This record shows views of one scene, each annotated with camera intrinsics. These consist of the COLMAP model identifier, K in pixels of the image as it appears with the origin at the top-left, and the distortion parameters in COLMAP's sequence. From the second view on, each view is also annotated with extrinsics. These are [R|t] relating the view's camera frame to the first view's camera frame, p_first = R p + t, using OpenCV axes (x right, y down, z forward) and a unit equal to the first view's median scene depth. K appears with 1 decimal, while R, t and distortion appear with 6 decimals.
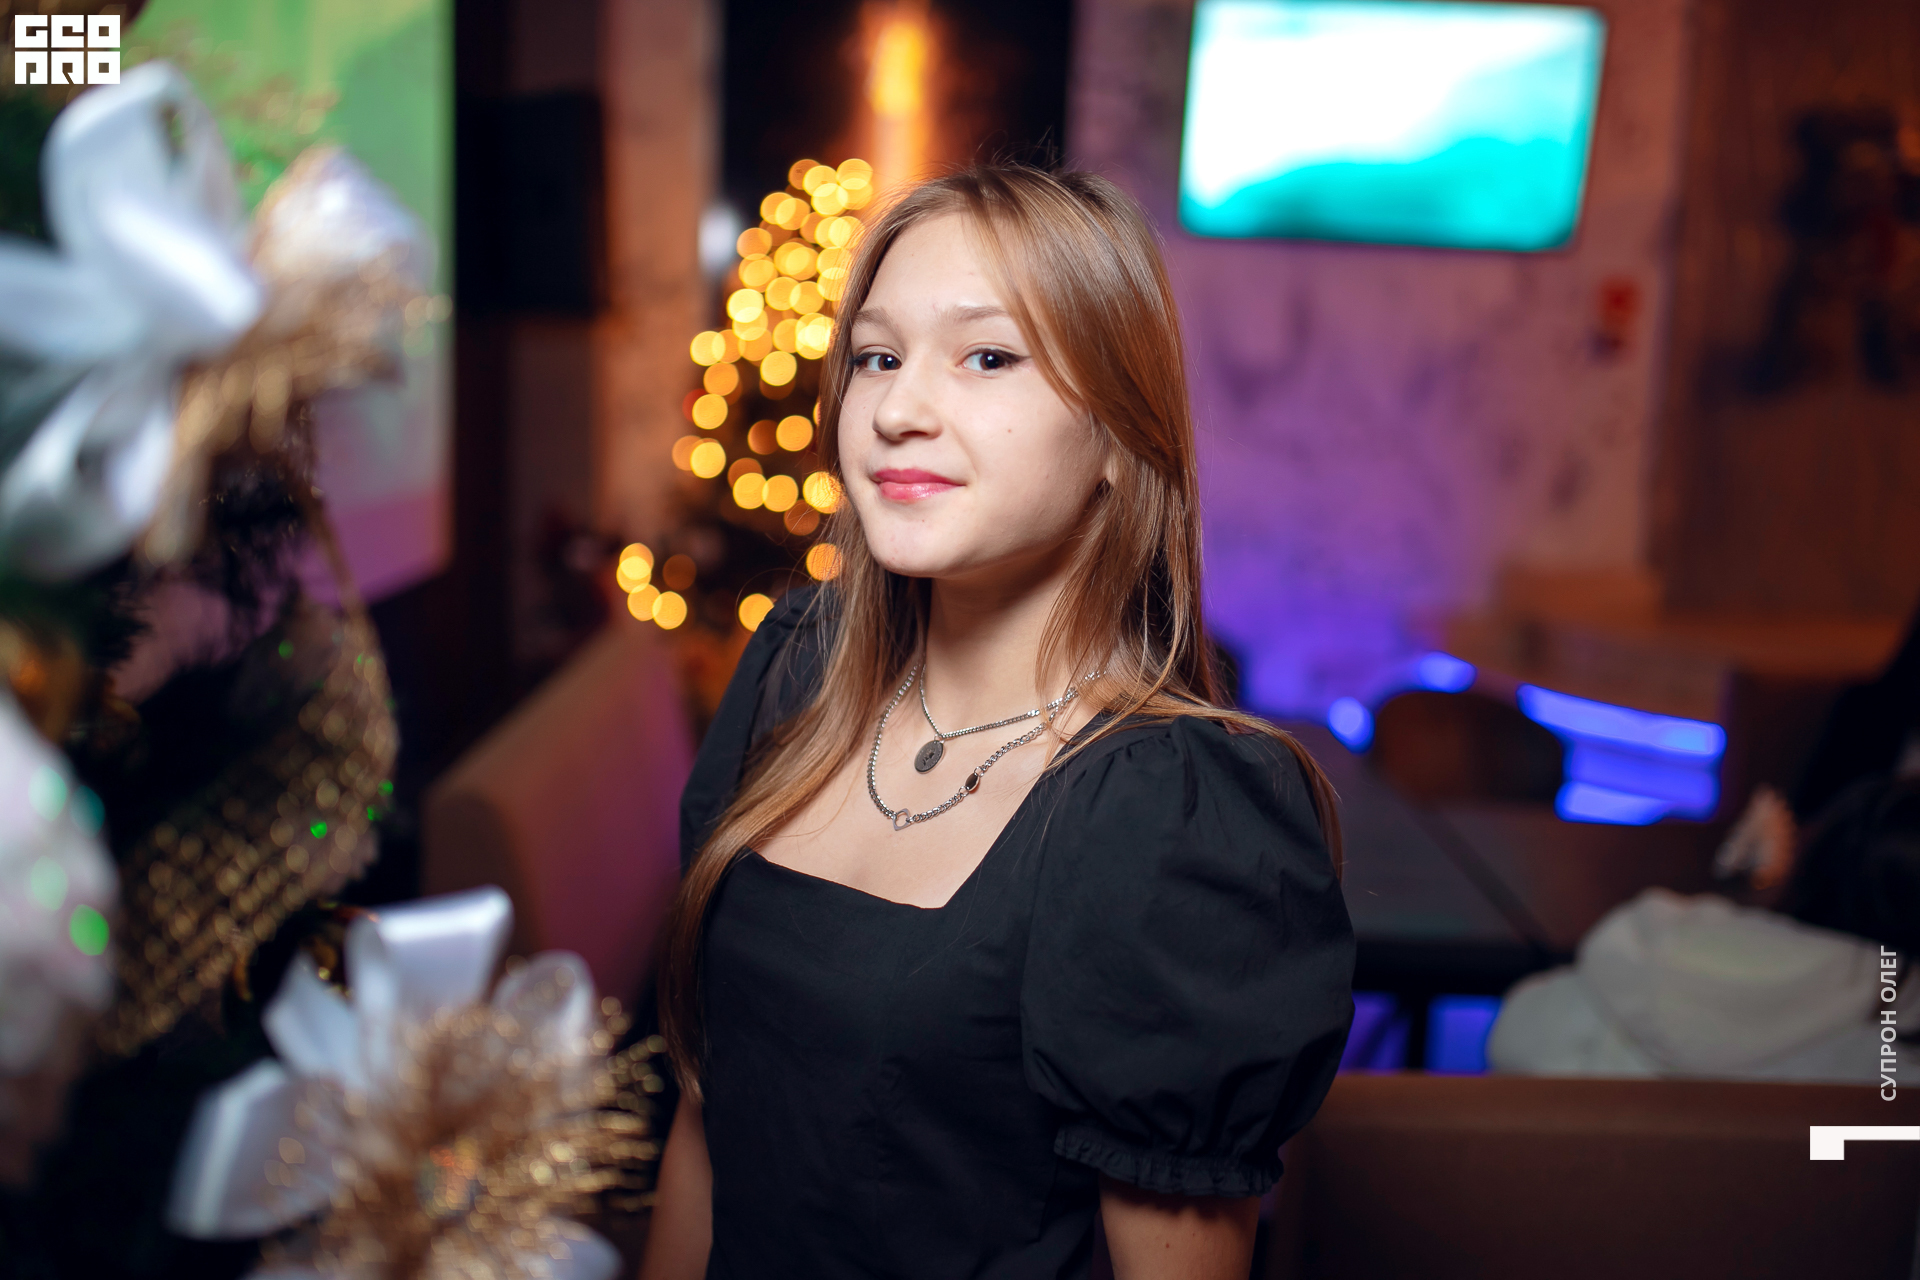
lens RADIAL K [[1872.4, 0, 960.0], [0, 1872.4, 640.0], [0, 0, 1]] dist [-0.011370, -0.009734]
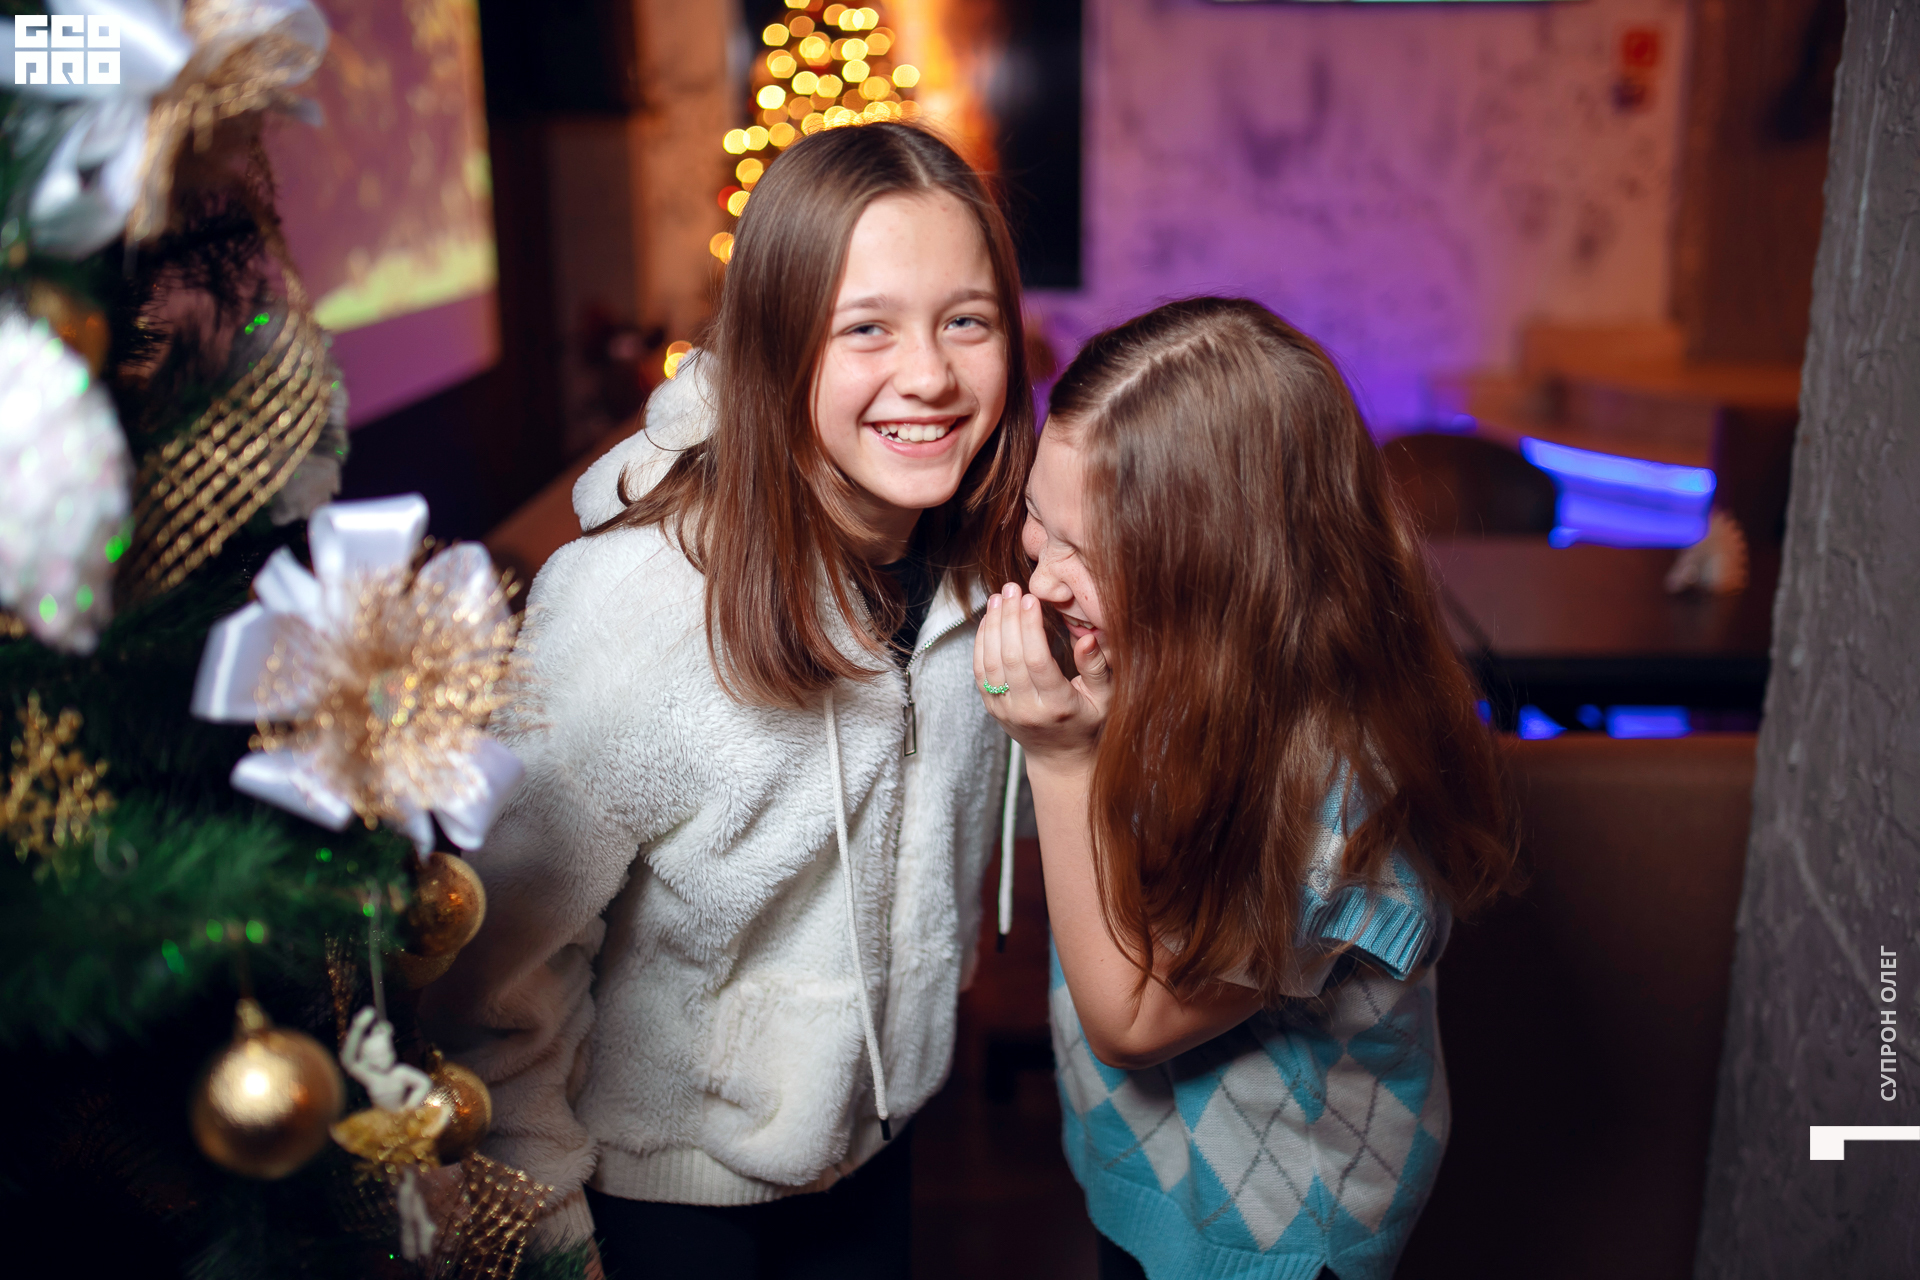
lens RADIAL K [[1901.3, 0, 960.0], [0, 1901.3, 640.0], [0, 0, 1]] dist [-0.017366, 0.023608]
pose [[0.998038, -0.032911, -0.053258, 0.035585], [0.038087, 0.994328, 0.099306, 0.018491], [0.049688, -0.101139, 0.993631, -0.061199]]
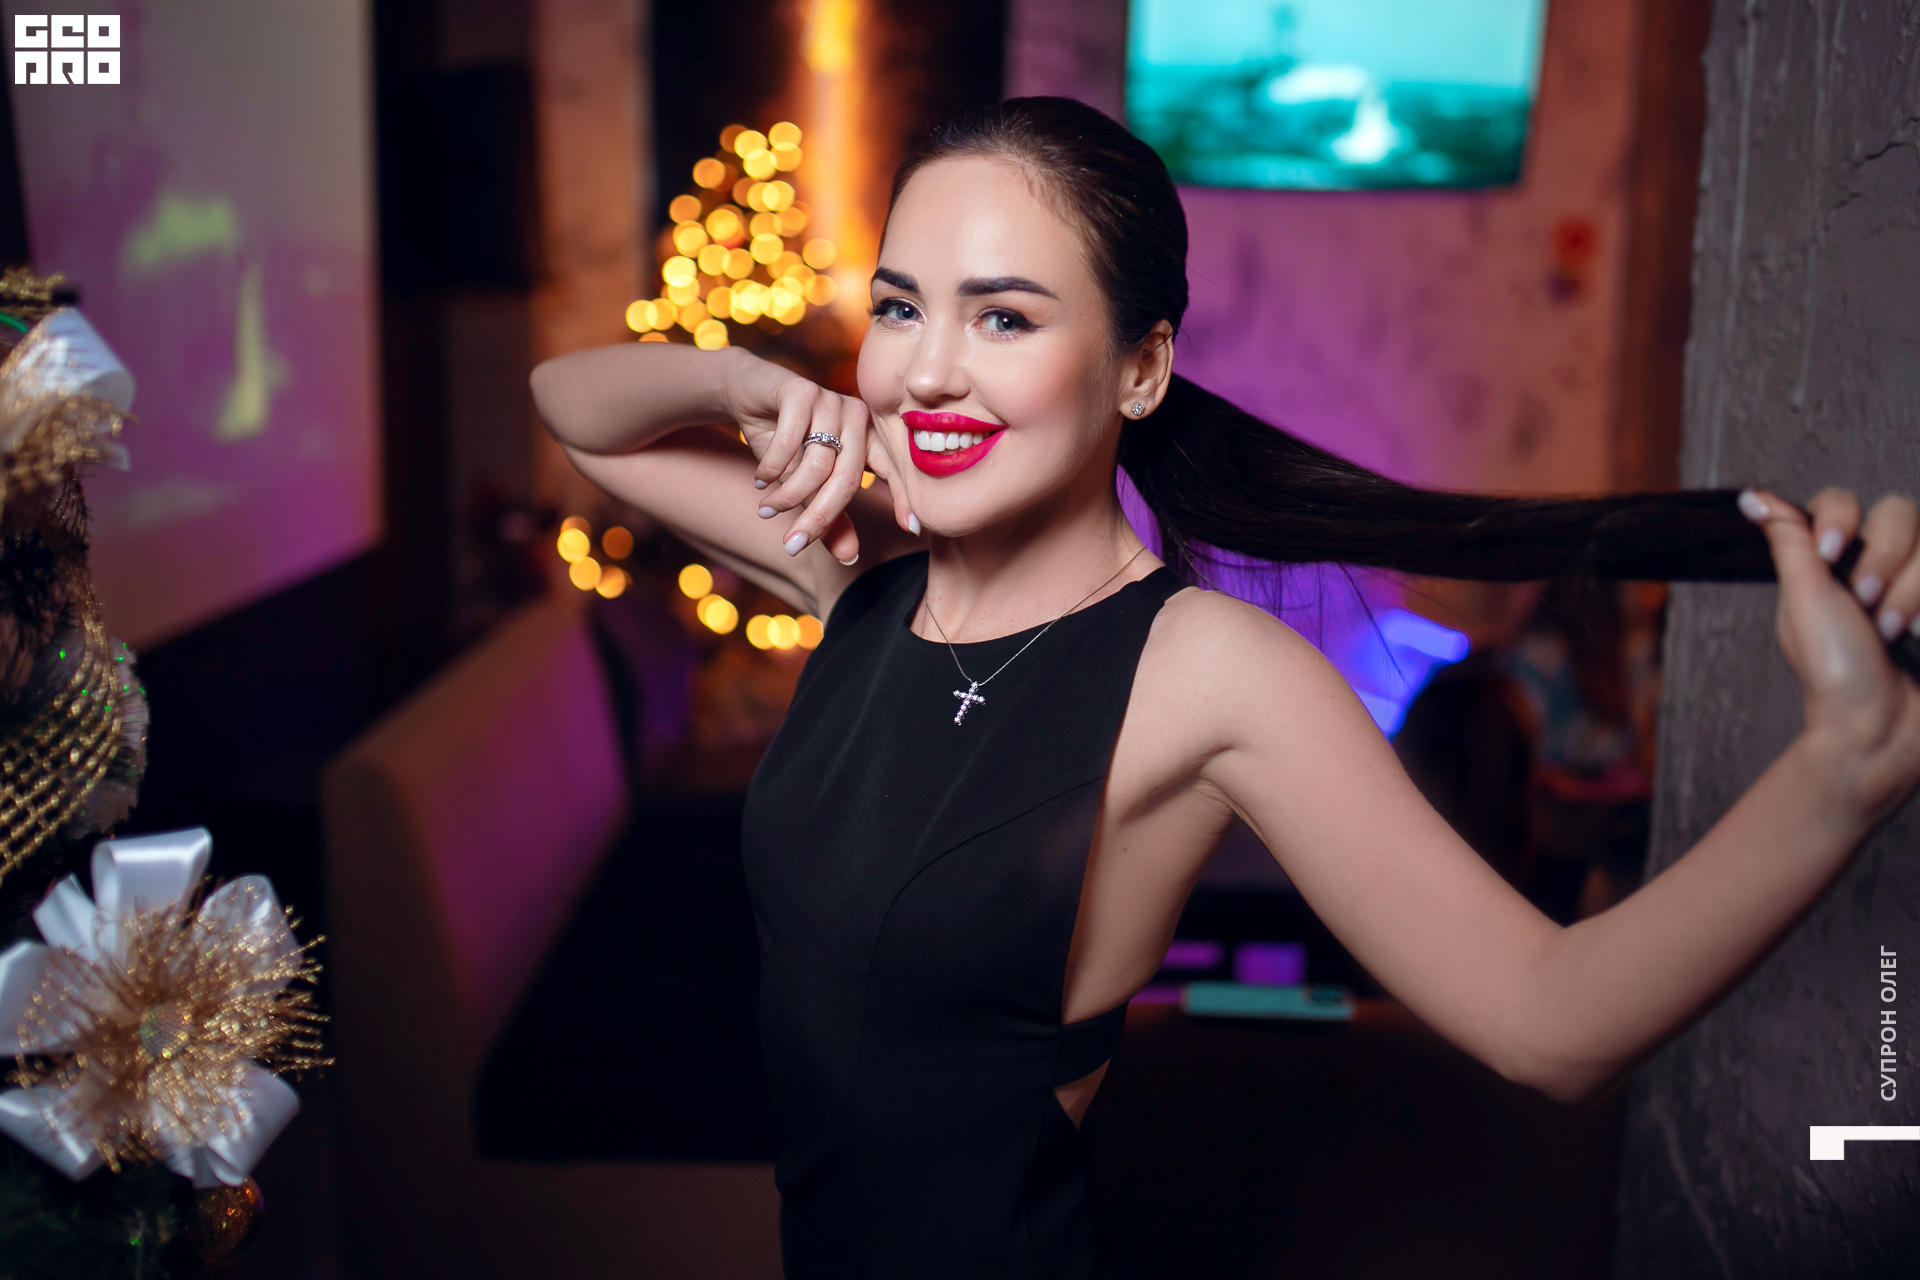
lens RADIAL K [[2045.5, 0, 946.3], [0, 2045.5, 605.0], [0, 0, 1]] dist [0.002059, 0.009398]
pose [[0.999333, -0.021543, -0.029486, 0.056557], [0.021651, 0.999760, 0.003354, -0.003577], [0.029407, -0.003990, 0.999560, -0.080453]]
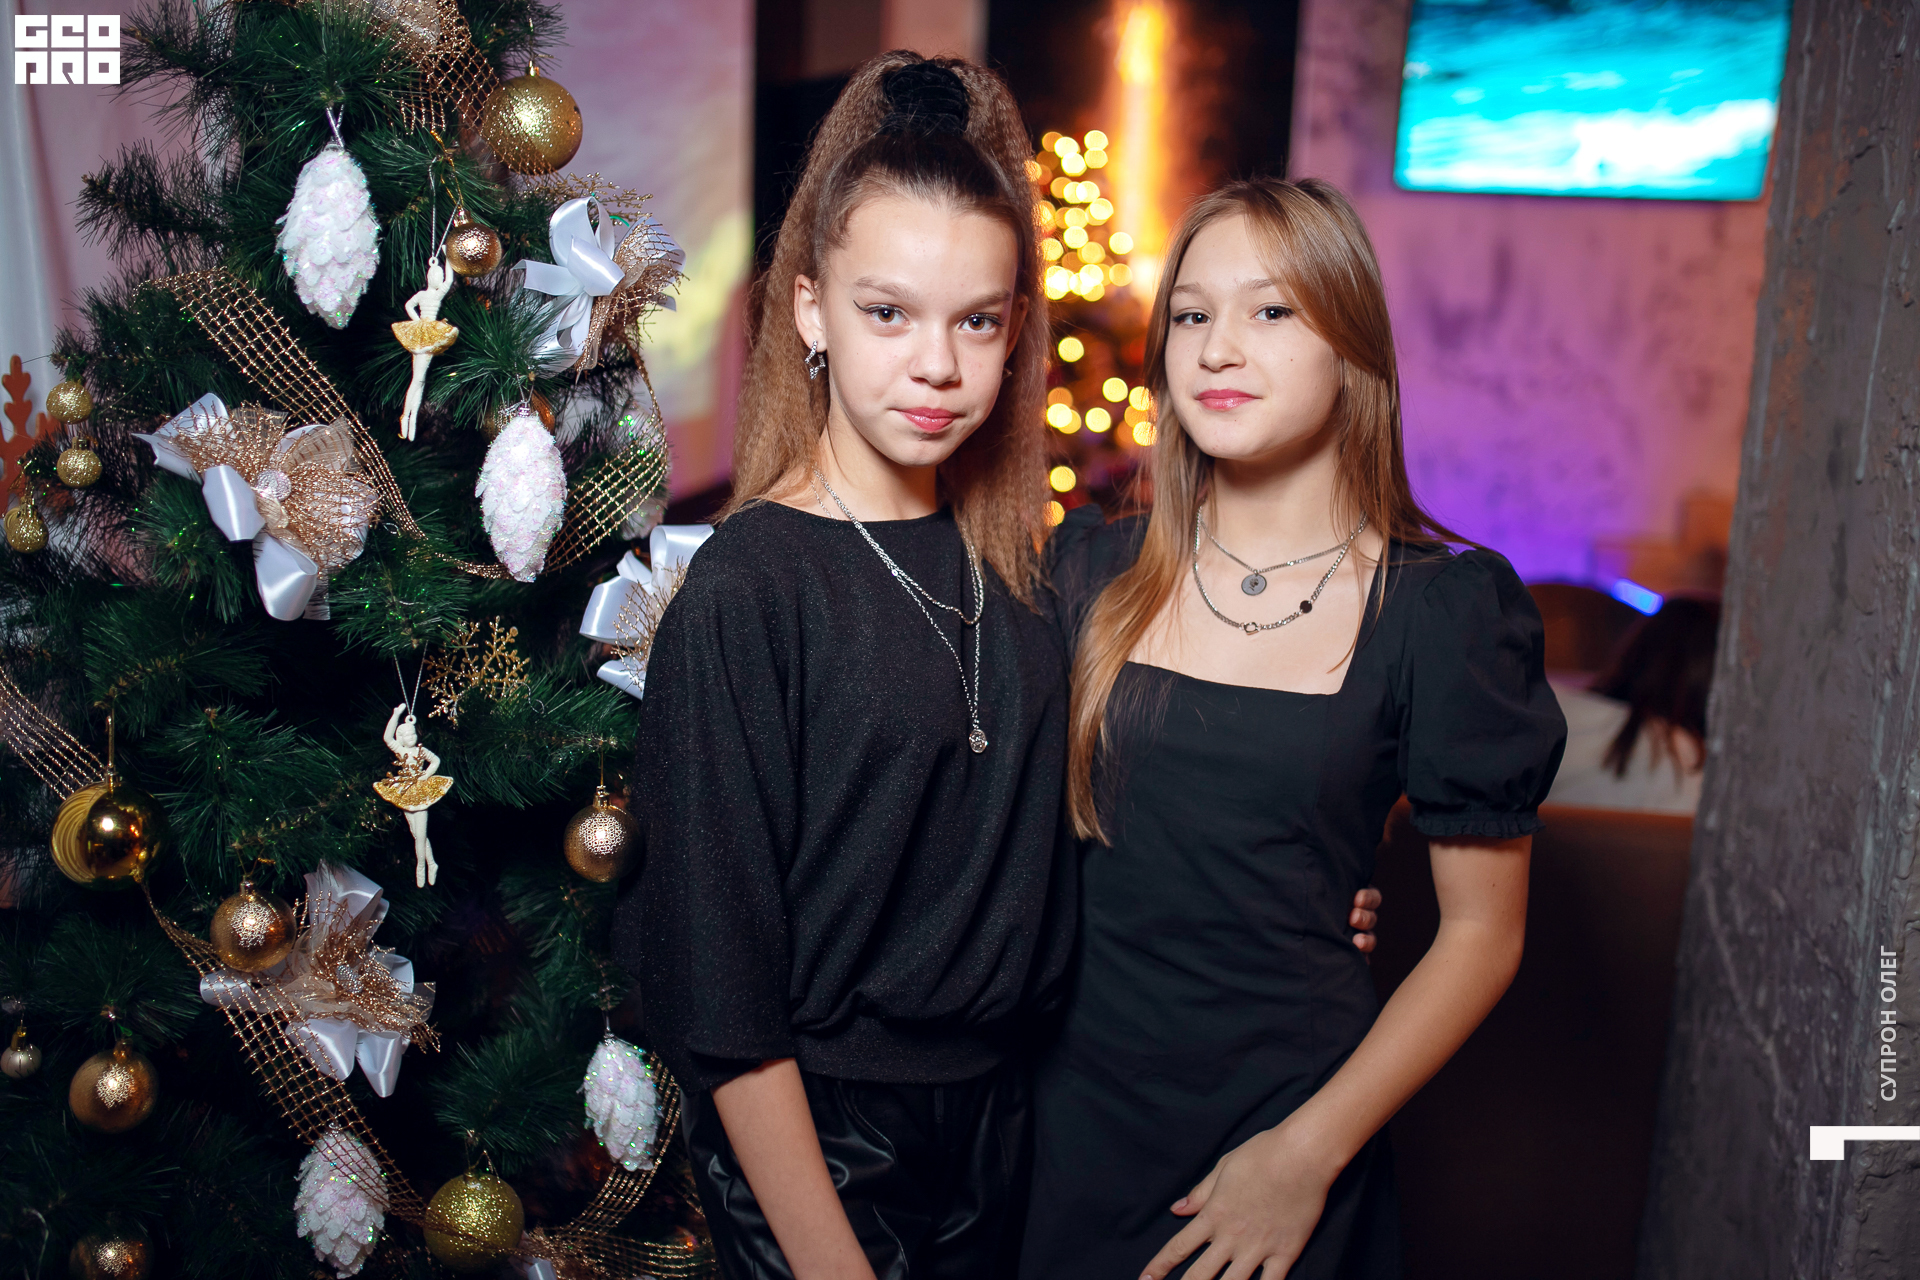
lens RADIAL K [[1992.7, 0, 960.0], [0, 1992.7, 640.0], [0, 0, 1]] dist [0.000821, 0.008330]
pose [[0.985358, 0.031764, -0.167512, 0.077566], [-0.028792, 0.999382, 0.020142, 0.035041], [0.168049, -0.015024, 0.985664, -0.226971]]
